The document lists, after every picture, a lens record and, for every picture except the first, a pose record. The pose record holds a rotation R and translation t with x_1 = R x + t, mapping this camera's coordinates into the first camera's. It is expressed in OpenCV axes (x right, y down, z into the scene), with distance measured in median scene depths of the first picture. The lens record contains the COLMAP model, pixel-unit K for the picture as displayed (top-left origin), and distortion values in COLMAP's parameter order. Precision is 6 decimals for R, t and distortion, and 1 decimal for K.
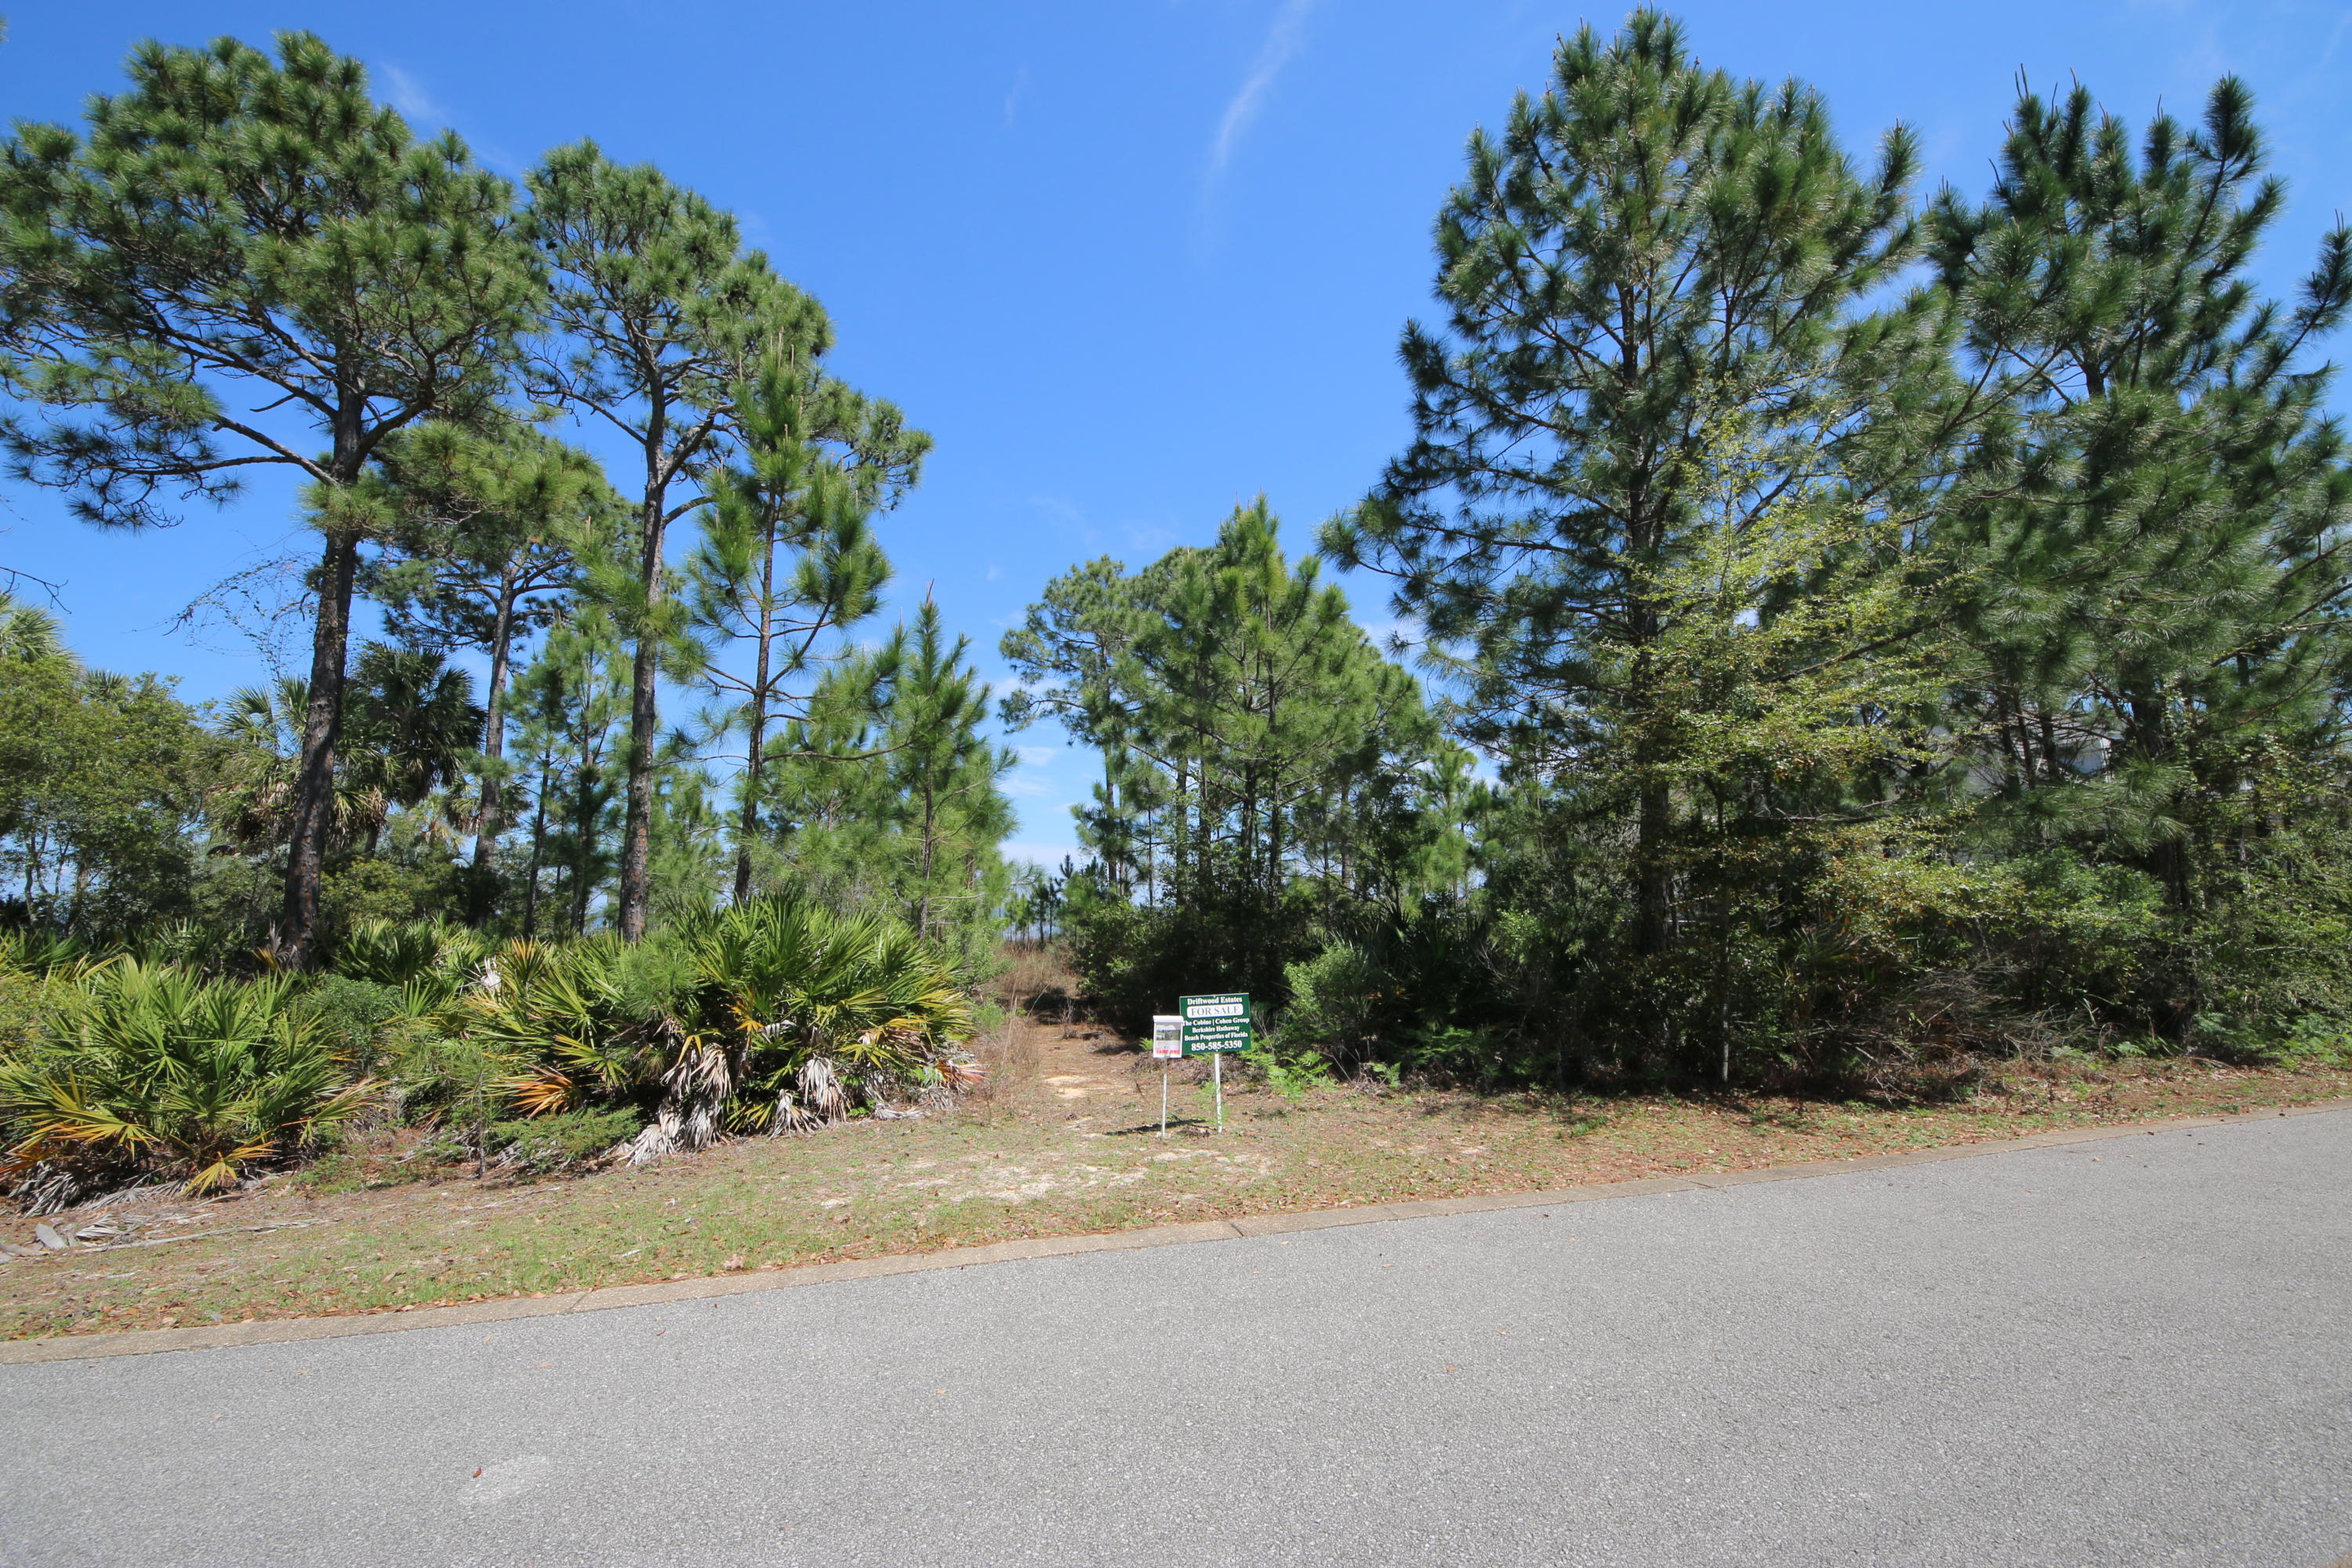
lens RADIAL K [[852.6, 0, 1161.0], [0, 852.6, 798.9], [0, 0, 1]] dist [0.042745, -0.033494]
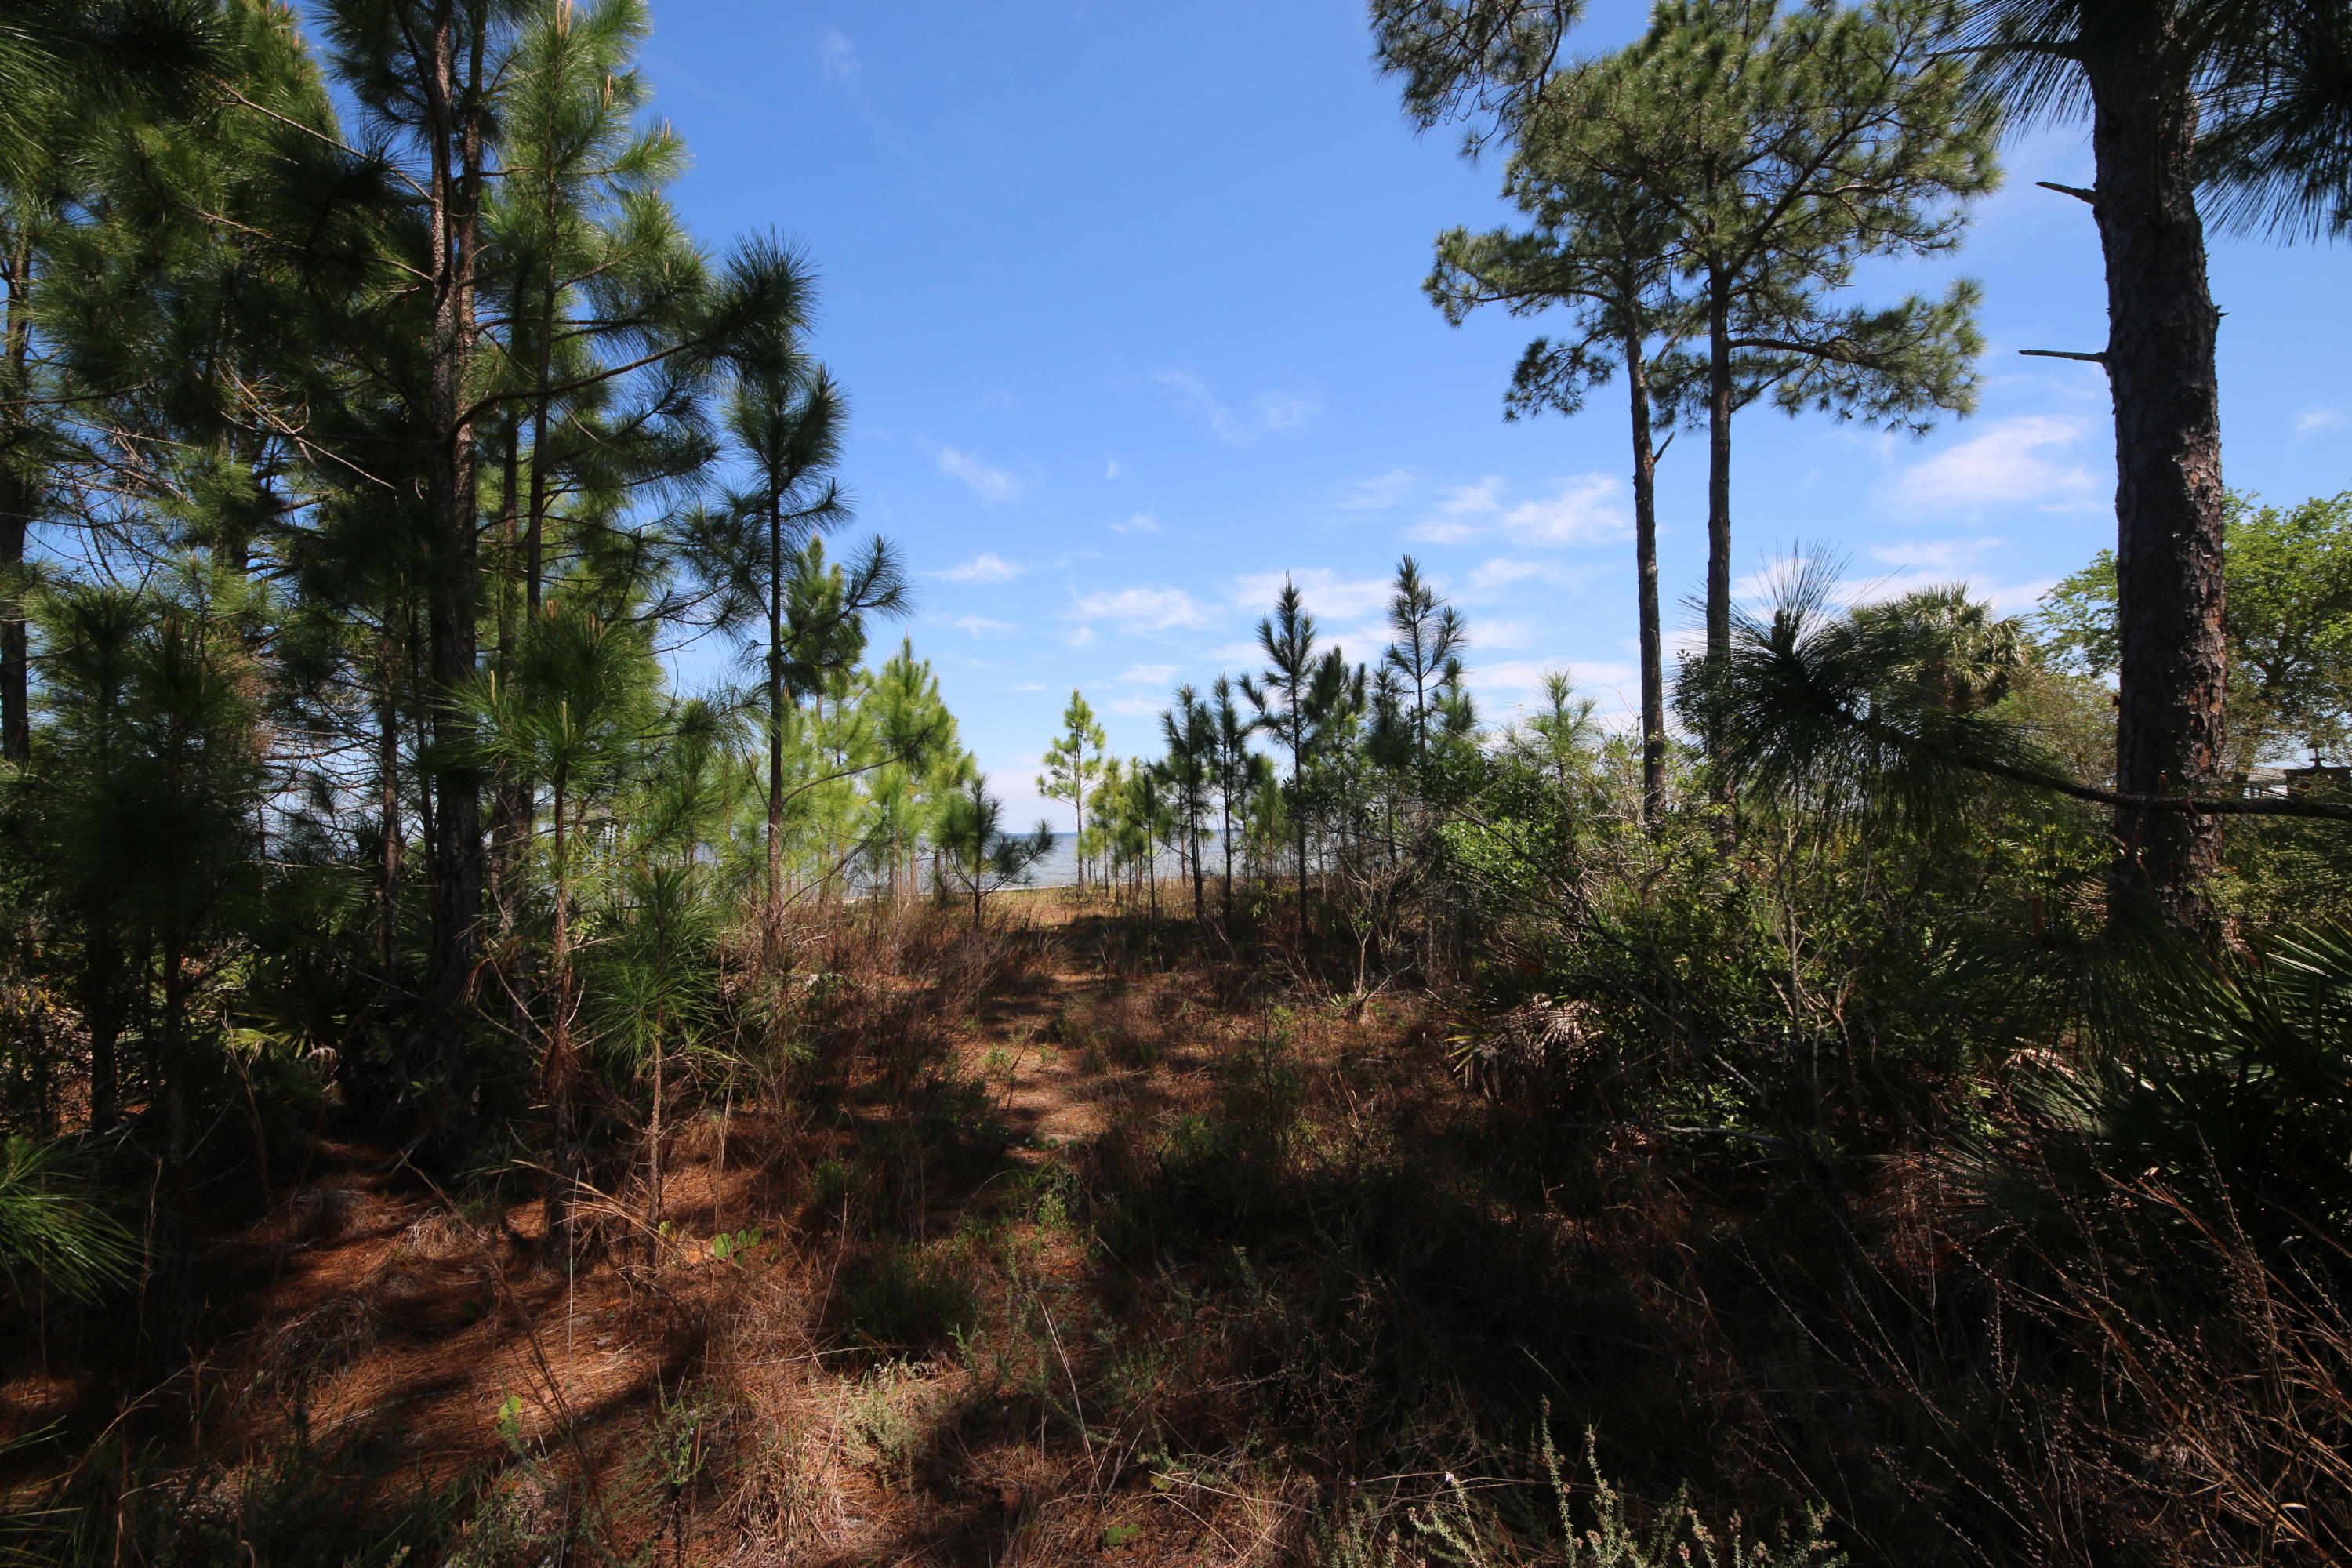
lens RADIAL K [[851.6, 0, 1168.8], [0, 851.6, 850.9], [0, 0, 1]] dist [0.016067, -0.010882]
pose [[0.991662, -0.008149, -0.128609, -0.255077], [0.027366, 0.988554, 0.148367, 0.242679], [0.125928, -0.150649, 0.980534, 1.635500]]
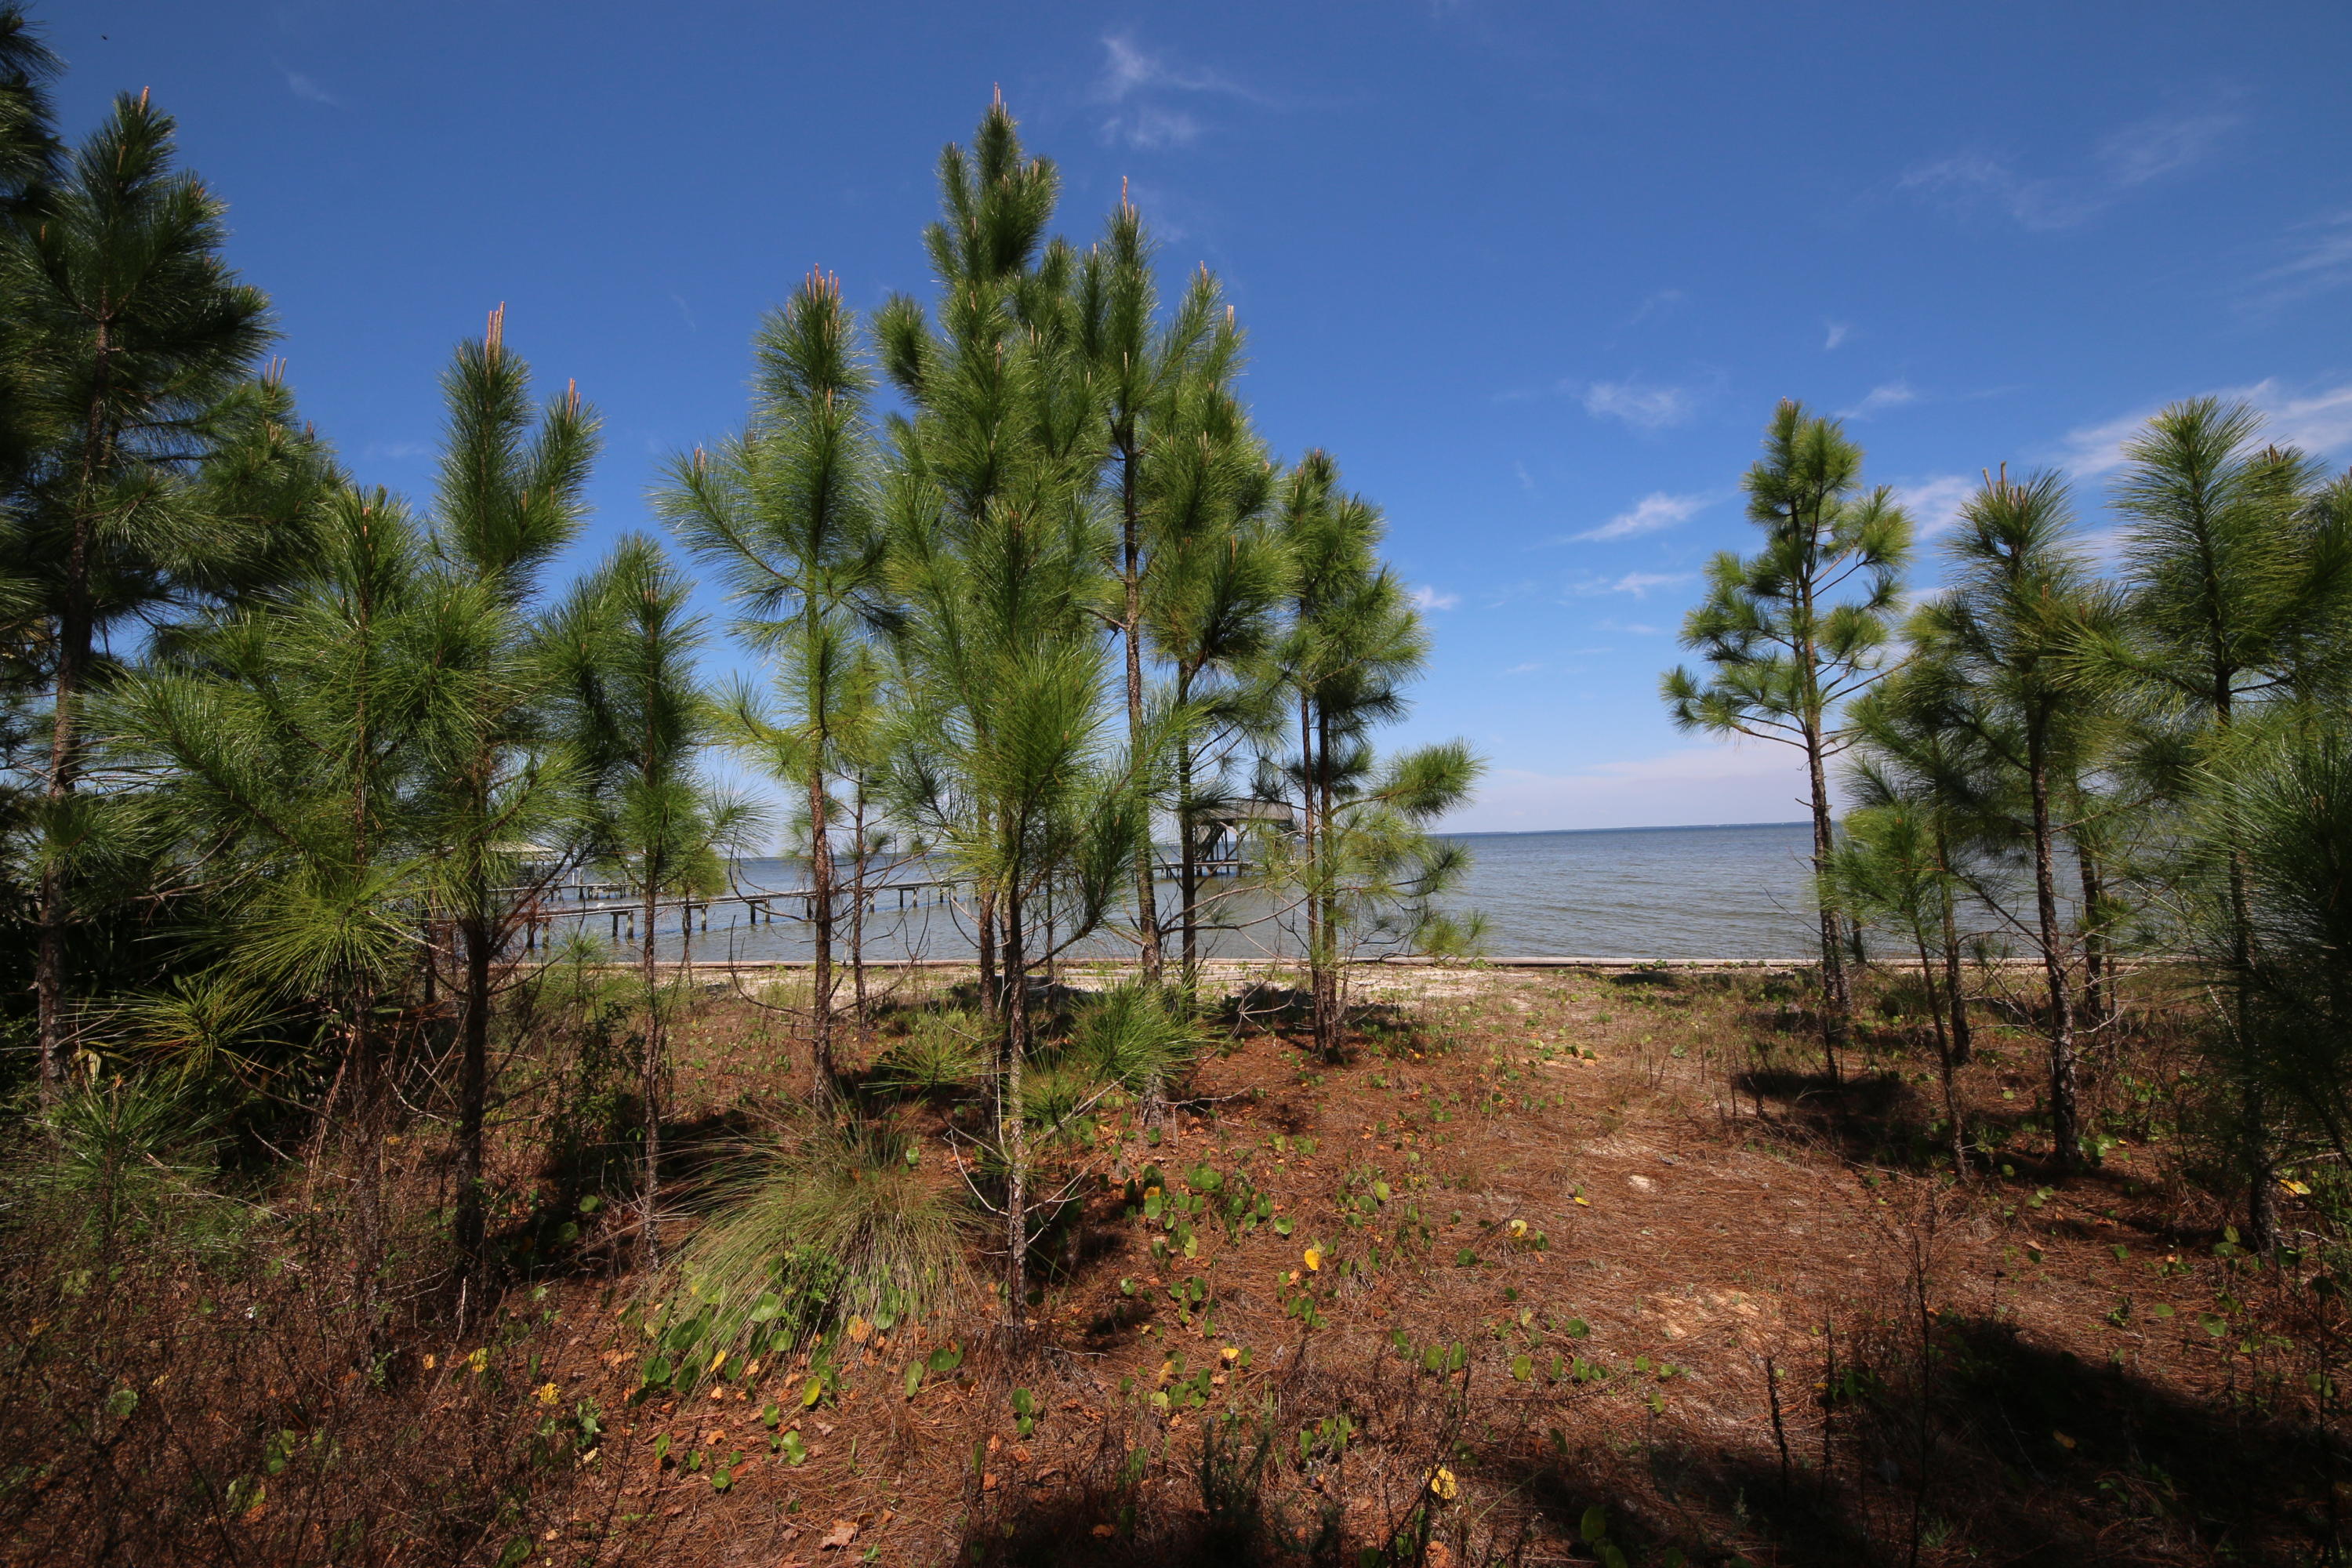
lens RADIAL K [[852.6, 0, 1161.0], [0, 852.6, 798.9], [0, 0, 1]] dist [0.042745, -0.033494]
pose [[0.645319, -0.051377, -0.762184, -0.406254], [0.121810, 0.991891, 0.036271, 0.318353], [0.754139, -0.116248, 0.646344, 2.238271]]
